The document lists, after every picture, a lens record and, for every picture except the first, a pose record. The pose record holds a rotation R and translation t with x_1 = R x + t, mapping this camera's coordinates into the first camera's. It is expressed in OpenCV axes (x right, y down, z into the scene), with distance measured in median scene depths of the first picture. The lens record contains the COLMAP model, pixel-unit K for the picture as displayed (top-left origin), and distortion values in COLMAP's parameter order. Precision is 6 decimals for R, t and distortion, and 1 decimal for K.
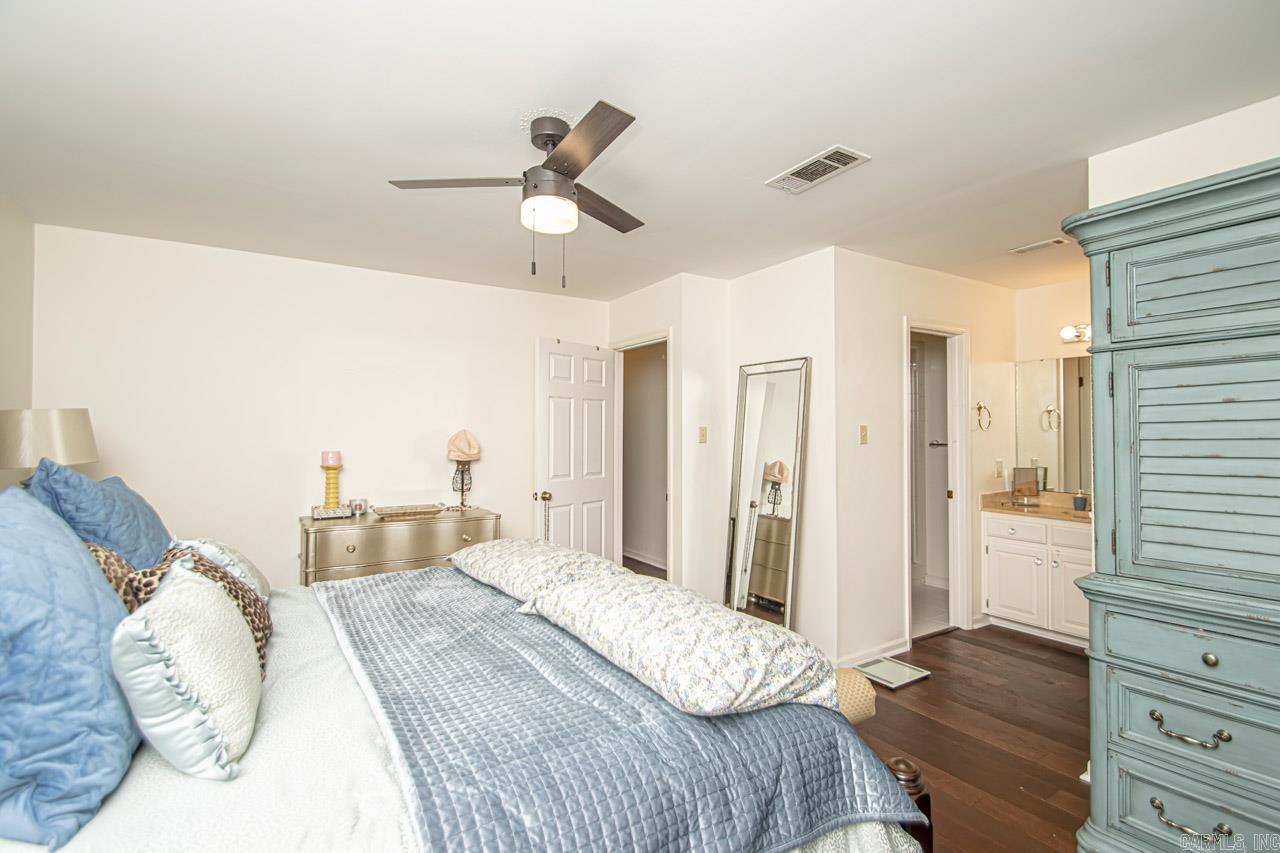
lens RADIAL K [[608.7, 0, 642.7], [0, 608.7, 429.7], [0, 0, 1]] dist [0.021499, -0.016901]
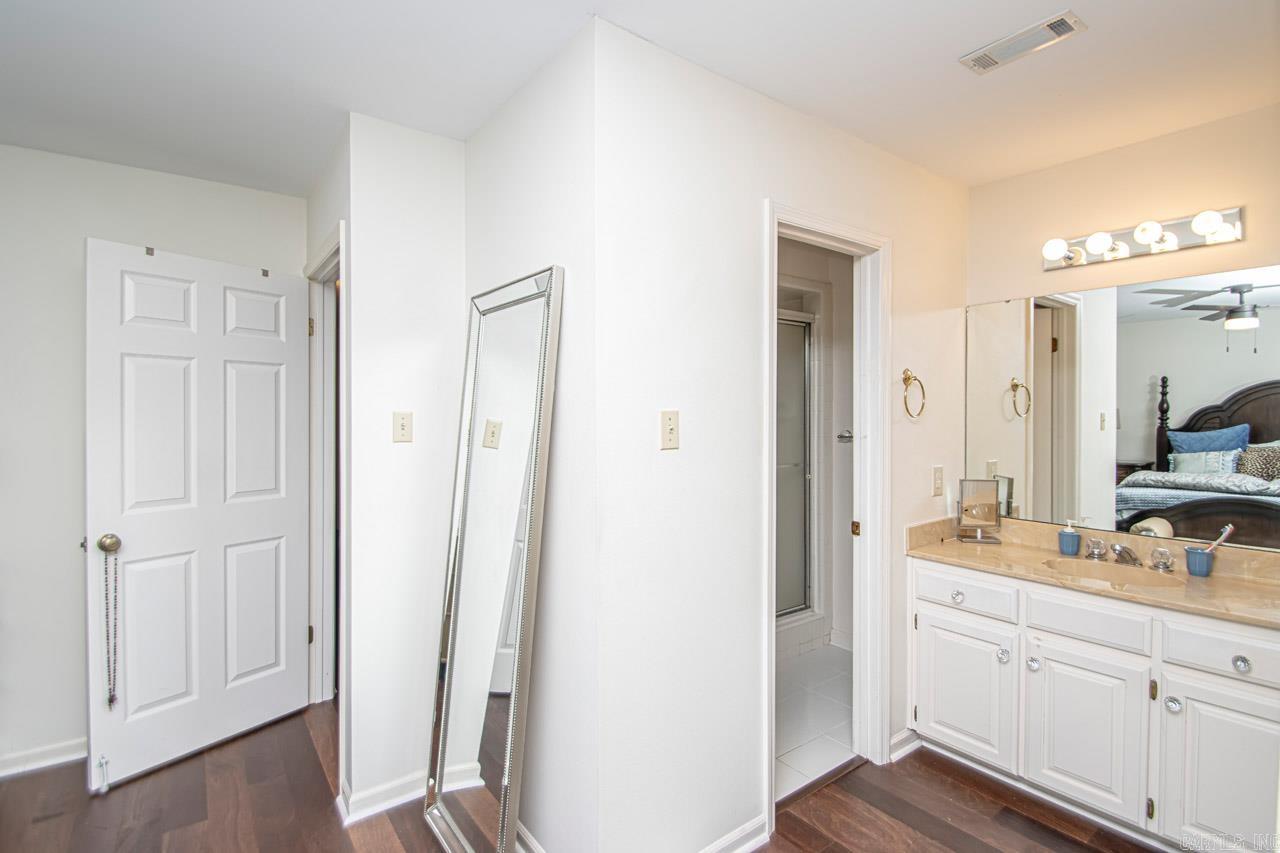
lens RADIAL K [[608.7, 0, 639.1], [0, 608.7, 422.5], [0, 0, 1]] dist [0.021499, -0.016901]
pose [[0.997535, -0.000052, 0.070168, 0.256176], [-0.001485, 0.999760, 0.021840, -0.007263], [-0.070153, -0.021890, 0.997296, 0.437087]]
